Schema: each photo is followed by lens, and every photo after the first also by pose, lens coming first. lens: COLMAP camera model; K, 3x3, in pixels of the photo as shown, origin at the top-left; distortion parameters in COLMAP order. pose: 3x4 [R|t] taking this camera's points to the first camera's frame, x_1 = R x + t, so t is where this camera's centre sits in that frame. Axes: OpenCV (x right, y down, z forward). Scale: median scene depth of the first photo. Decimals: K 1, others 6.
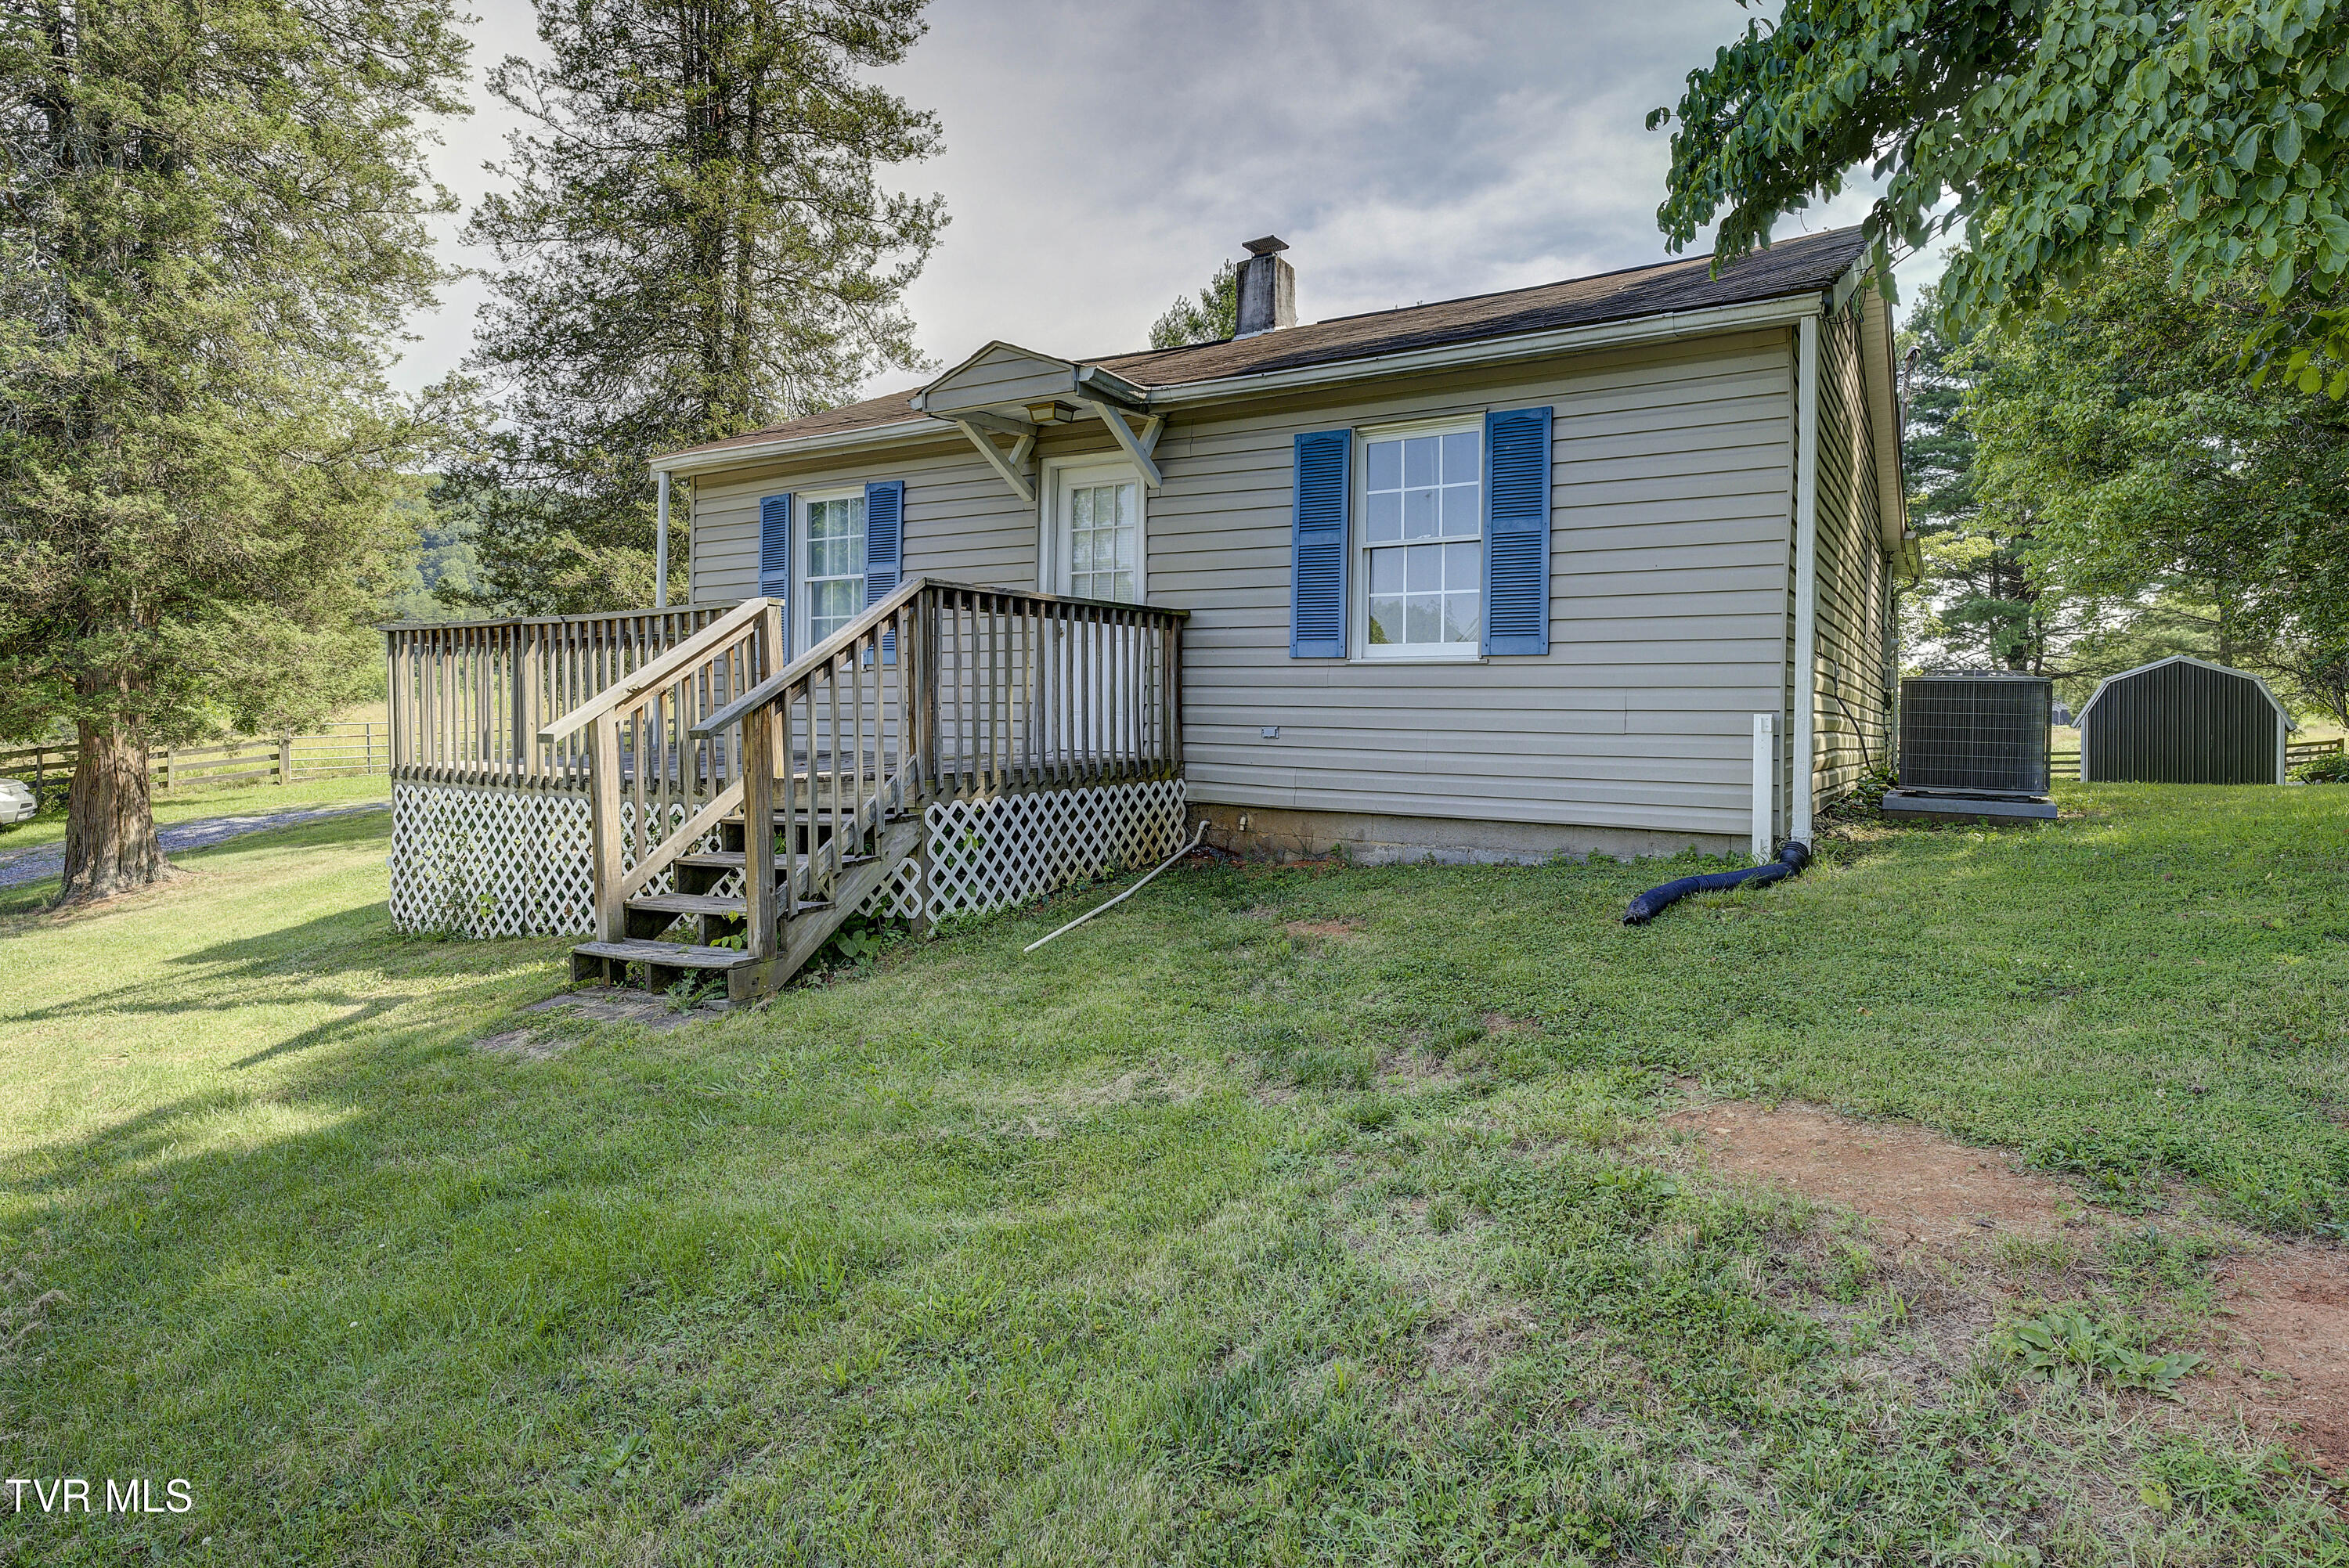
lens RADIAL K [[1271.6, 0, 1174.0], [0, 1271.6, 702.1], [0, 0, 1]] dist [0.000255, 0.000060]
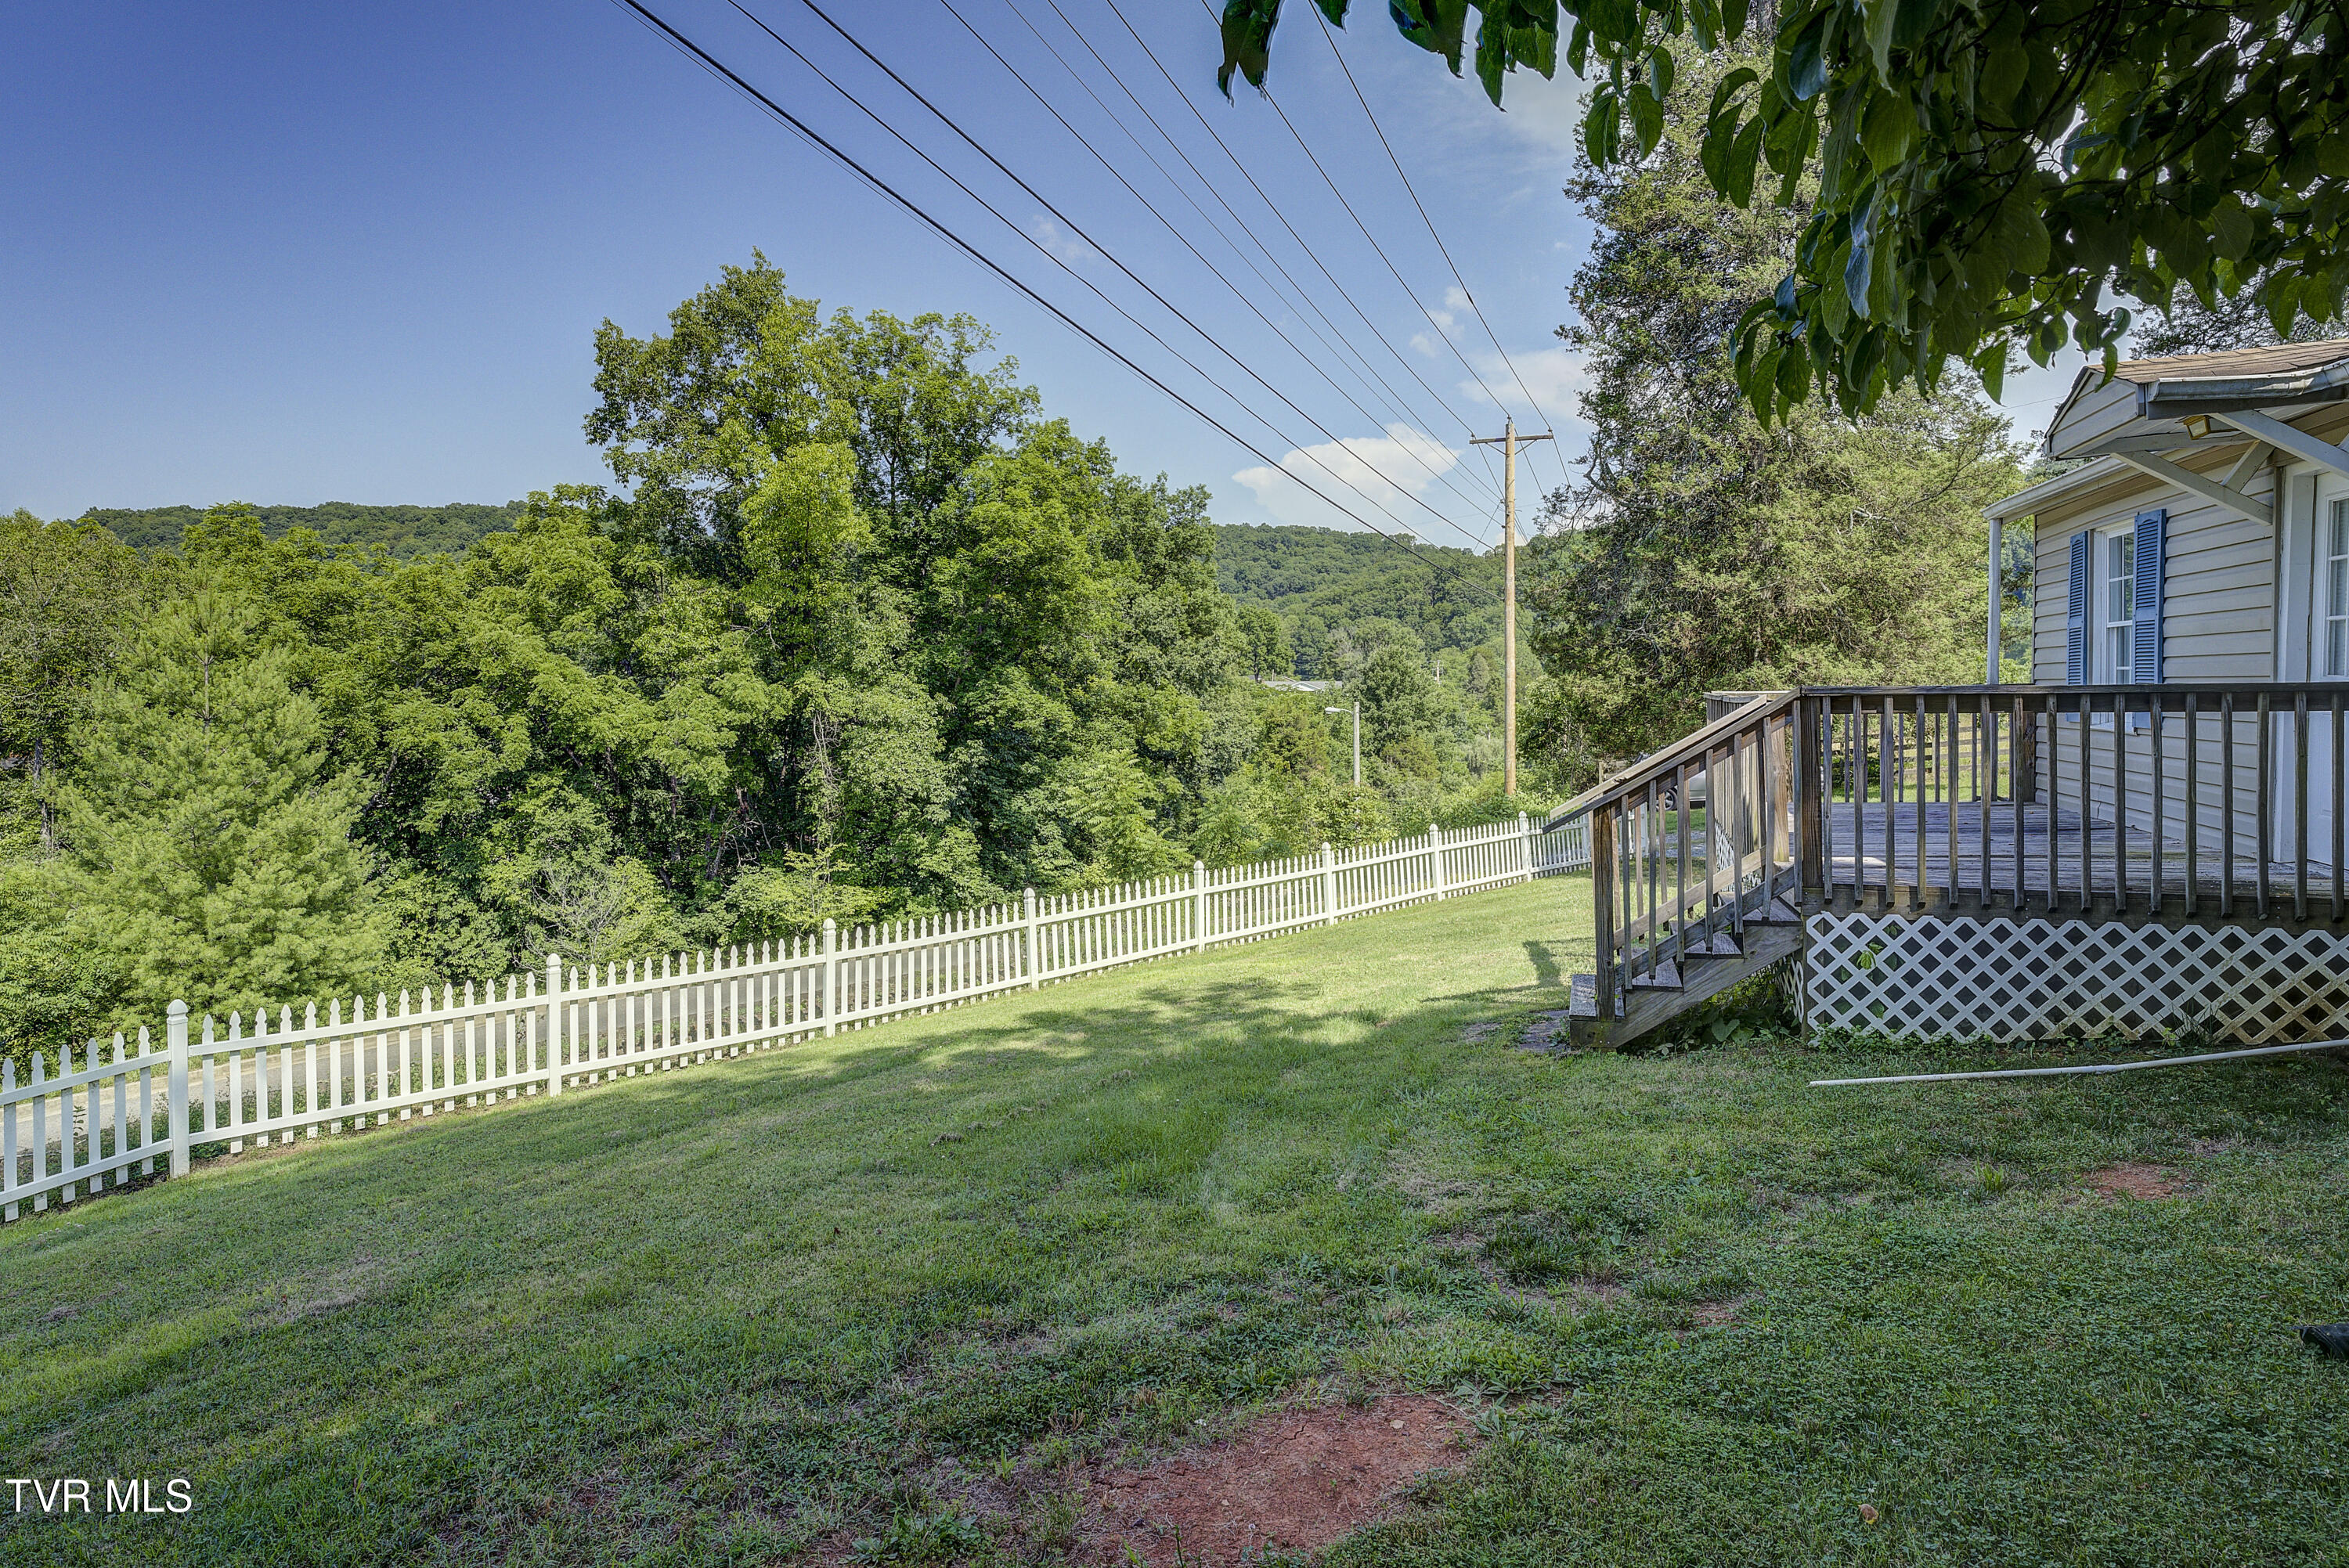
lens RADIAL K [[1184.3, 0, 1176.4], [0, 1184.3, 715.1], [0, 0, 1]] dist [-0.001626, -0.000211]
pose [[0.263607, 0.009516, -0.964583, 0.537036], [0.013278, 0.999821, 0.013492, -0.088220], [0.964539, -0.016364, 0.263433, 0.264093]]
